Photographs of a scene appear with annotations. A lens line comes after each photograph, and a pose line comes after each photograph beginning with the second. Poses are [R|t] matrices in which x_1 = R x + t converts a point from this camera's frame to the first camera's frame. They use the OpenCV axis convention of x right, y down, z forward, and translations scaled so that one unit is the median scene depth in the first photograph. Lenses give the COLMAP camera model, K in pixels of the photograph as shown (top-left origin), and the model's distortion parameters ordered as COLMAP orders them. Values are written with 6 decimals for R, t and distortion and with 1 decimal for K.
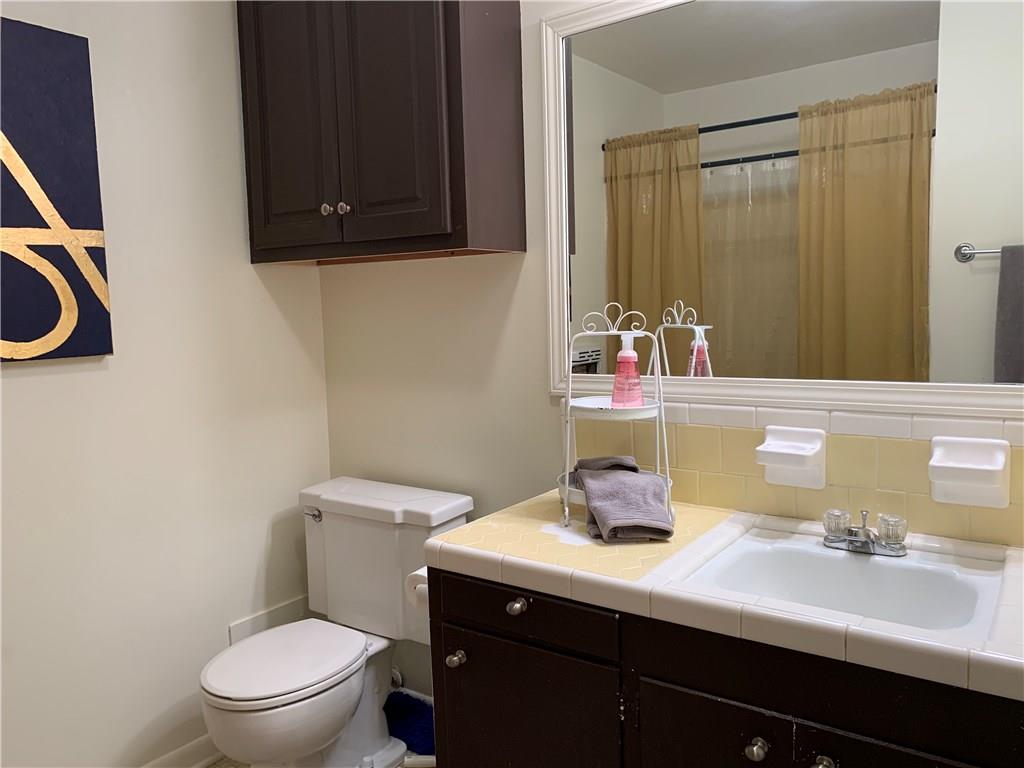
lens RADIAL K [[787.7, 0, 512.7], [0, 787.7, 387.5], [0, 0, 1]] dist [0.025767, -0.021997]
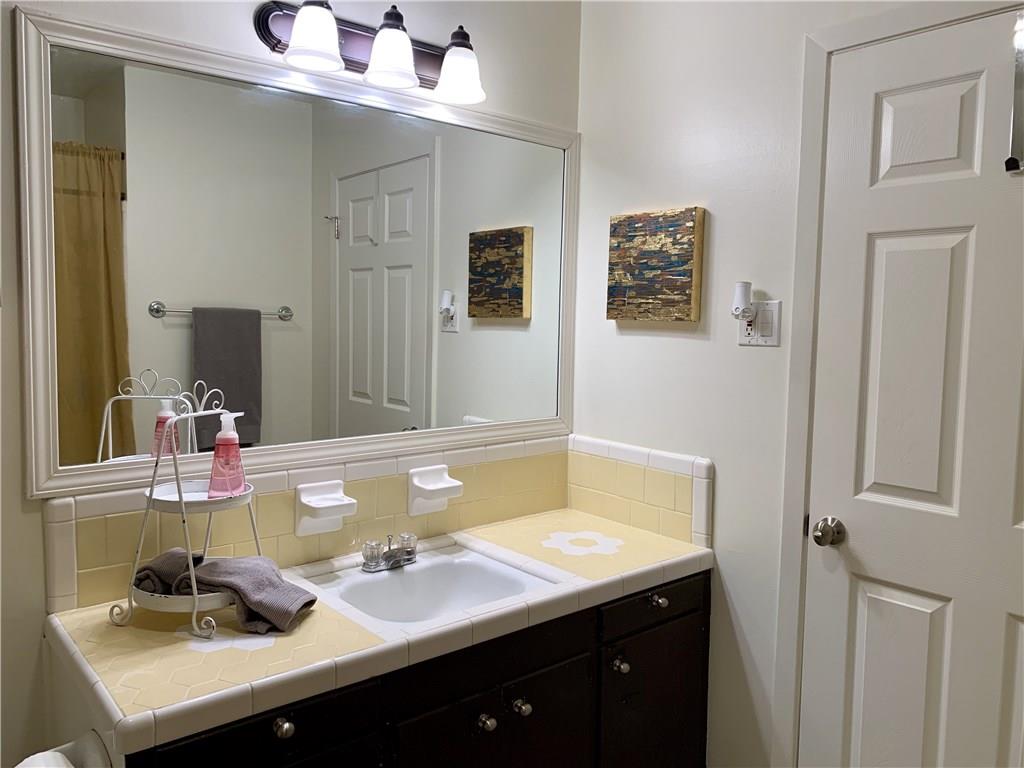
lens RADIAL K [[792.8, 0, 513.2], [0, 792.8, 378.9], [0, 0, 1]] dist [-0.001286, -0.002600]
pose [[0.235966, -0.043348, 0.970794, -0.695548], [0.078098, 0.996619, 0.025519, -0.107492], [-0.968618, 0.069796, 0.238554, 0.442538]]
